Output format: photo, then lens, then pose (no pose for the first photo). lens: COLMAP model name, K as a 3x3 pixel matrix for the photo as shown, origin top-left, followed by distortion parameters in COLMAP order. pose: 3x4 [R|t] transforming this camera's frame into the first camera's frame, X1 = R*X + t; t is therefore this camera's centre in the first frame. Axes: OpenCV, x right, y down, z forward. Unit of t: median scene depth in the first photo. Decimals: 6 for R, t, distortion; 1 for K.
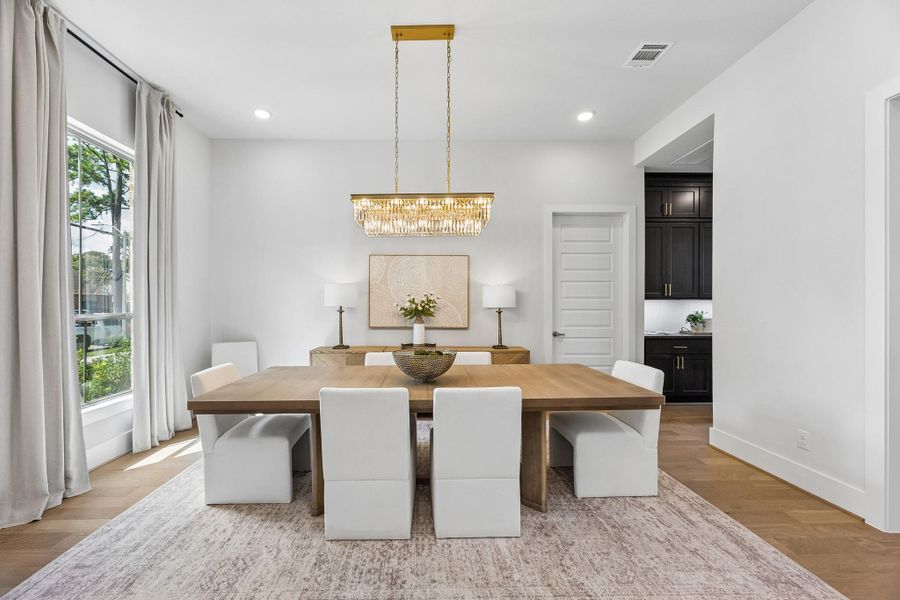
lens RADIAL K [[349.5, 0, 446.8], [0, 349.5, 300.8], [0, 0, 1]] dist [-0.001762, 0.000173]
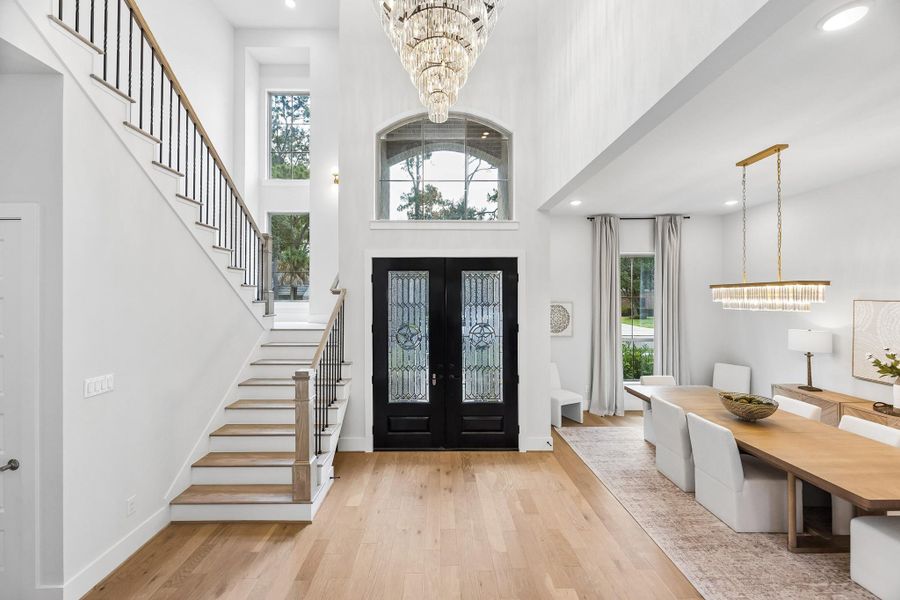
lens RADIAL K [[349.5, 0, 446.2], [0, 349.5, 296.3], [0, 0, 1]] dist [-0.001762, 0.000173]
pose [[0.003385, -0.001871, -0.999993, 1.282739], [0.002186, 0.999996, -0.001864, -0.253626], [0.999992, -0.002180, 0.003389, -0.187297]]
